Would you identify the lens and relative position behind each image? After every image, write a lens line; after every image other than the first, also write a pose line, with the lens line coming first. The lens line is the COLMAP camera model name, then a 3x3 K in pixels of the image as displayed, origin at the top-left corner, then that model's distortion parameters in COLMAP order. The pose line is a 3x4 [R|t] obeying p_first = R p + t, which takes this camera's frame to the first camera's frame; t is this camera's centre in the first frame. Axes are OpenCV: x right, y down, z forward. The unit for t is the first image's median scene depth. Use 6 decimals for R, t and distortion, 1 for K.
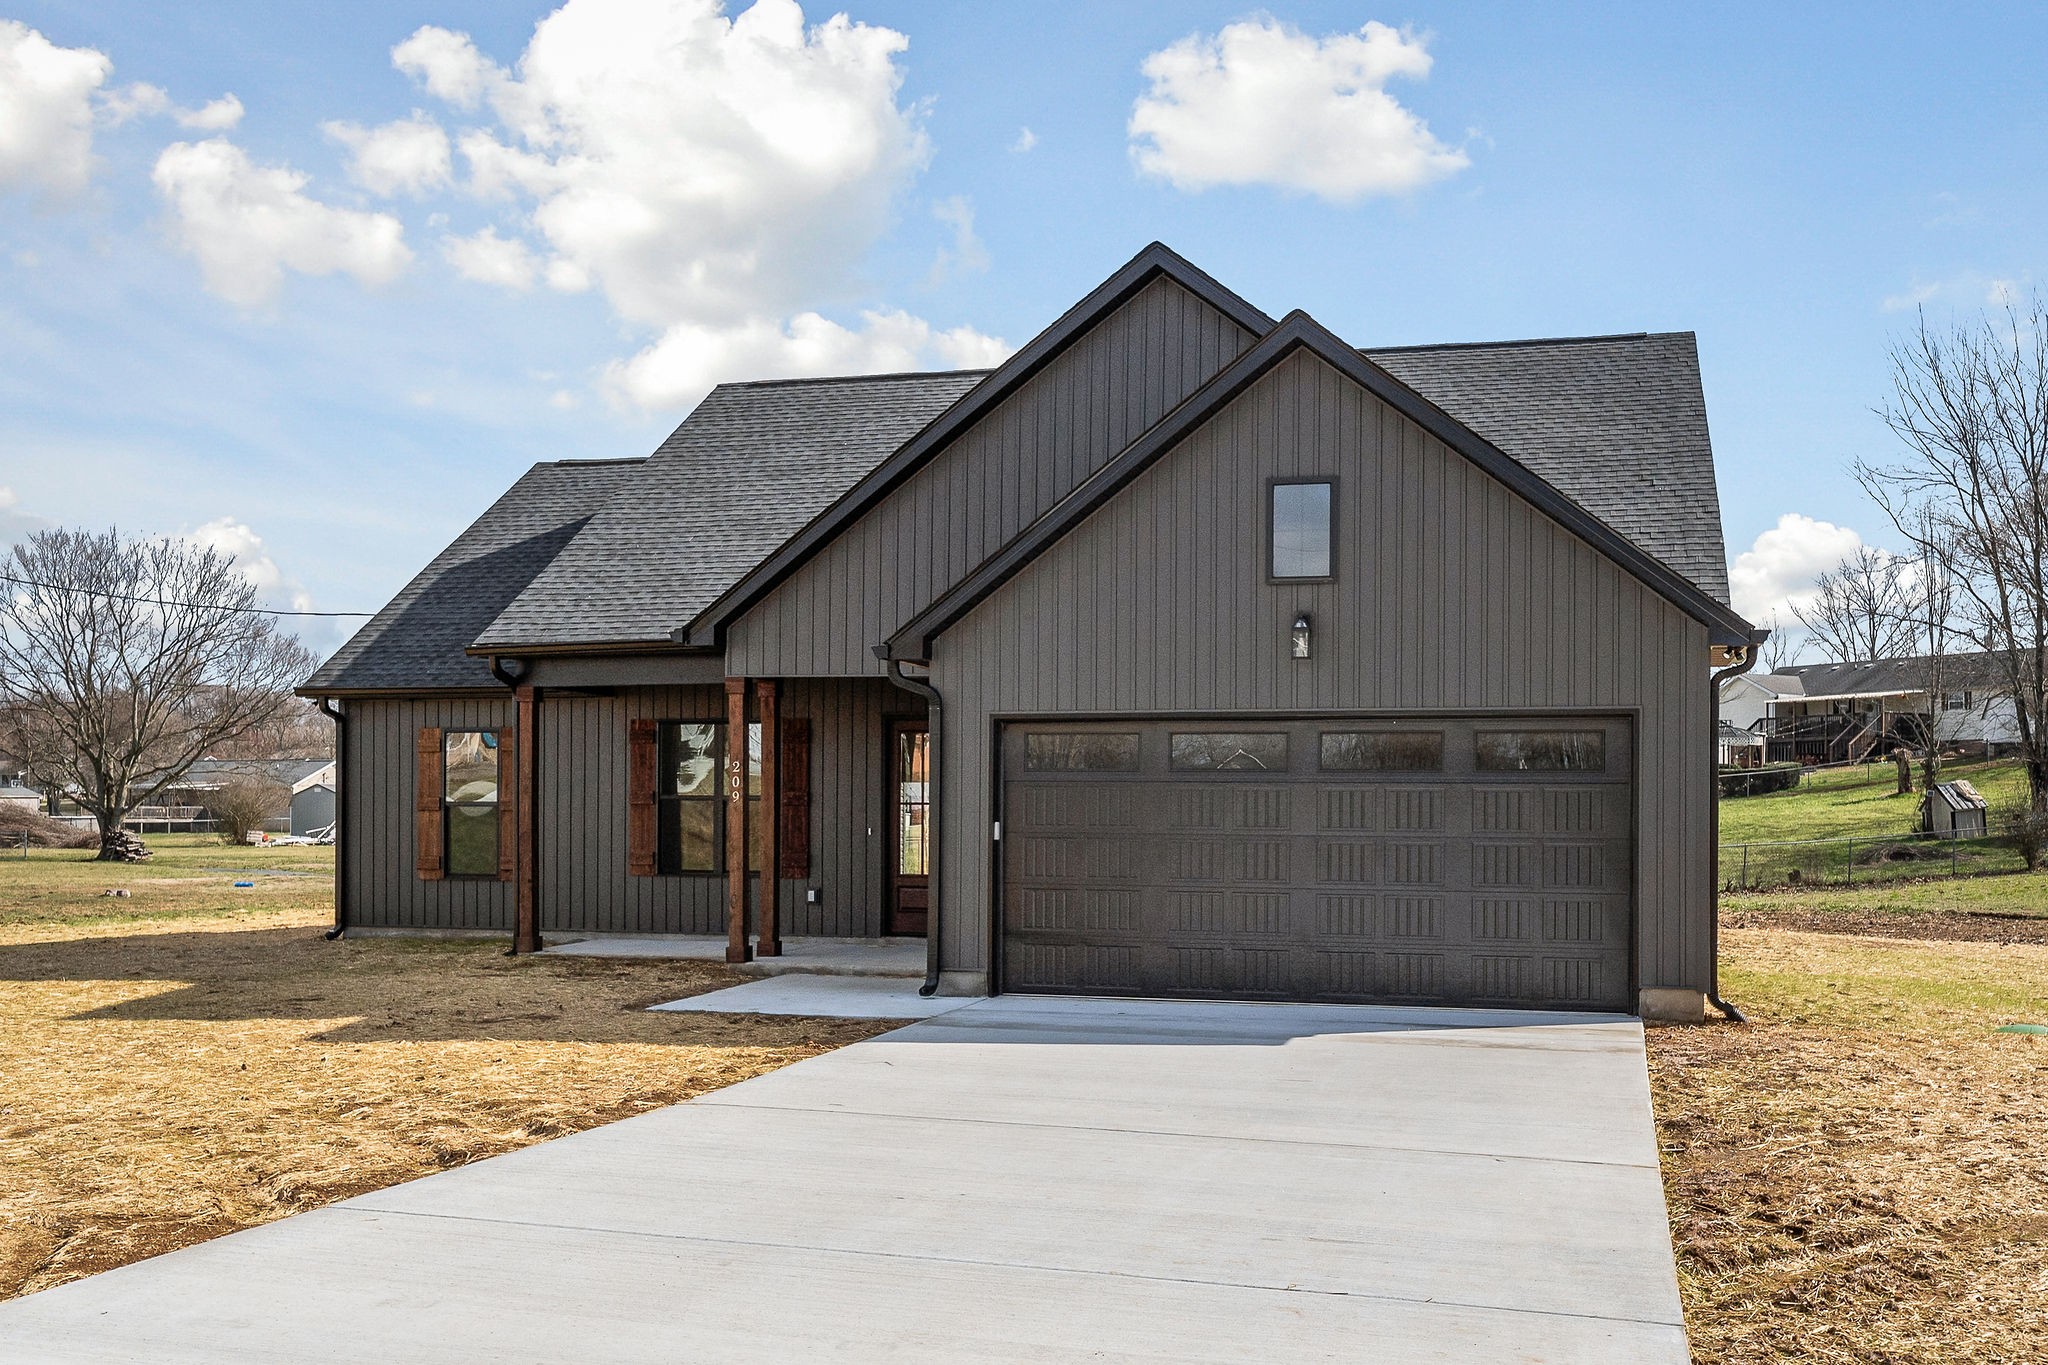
lens RADIAL K [[1337.1, 0, 1036.8], [0, 1337.1, 692.6], [0, 0, 1]] dist [-0.004945, 0.000960]
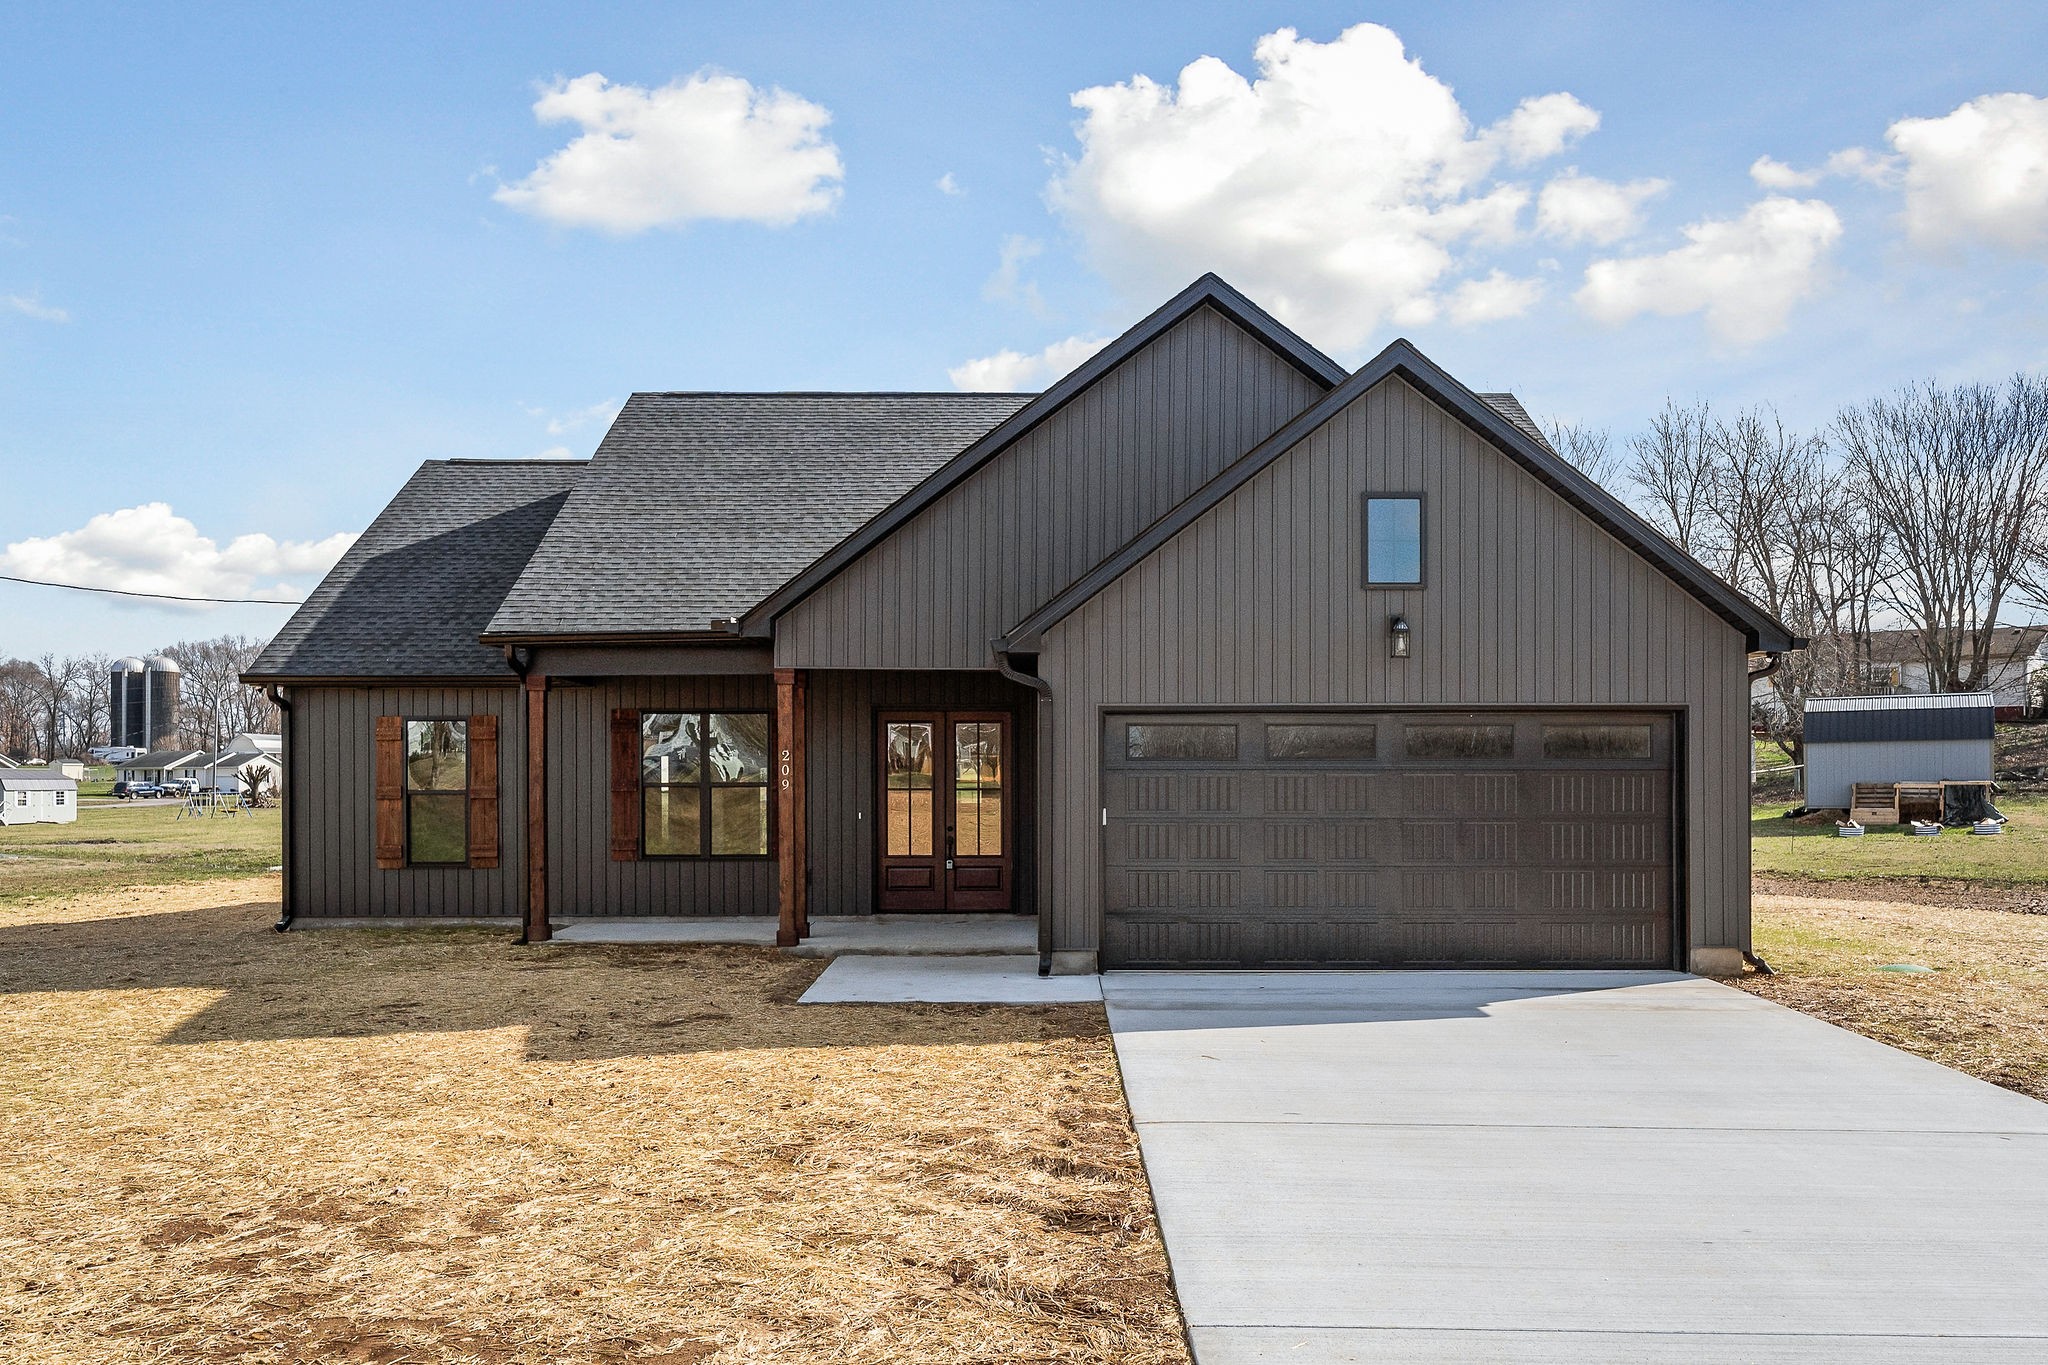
lens RADIAL K [[1145.9, 0, 1024.4], [0, 1145.9, 703.0], [0, 0, 1]] dist [-0.000989, 0.000174]
pose [[0.981872, 0.007502, 0.189398, -0.188058], [-0.009749, 0.999893, 0.010935, 0.003133], [-0.189295, -0.012583, 0.981840, 0.089499]]
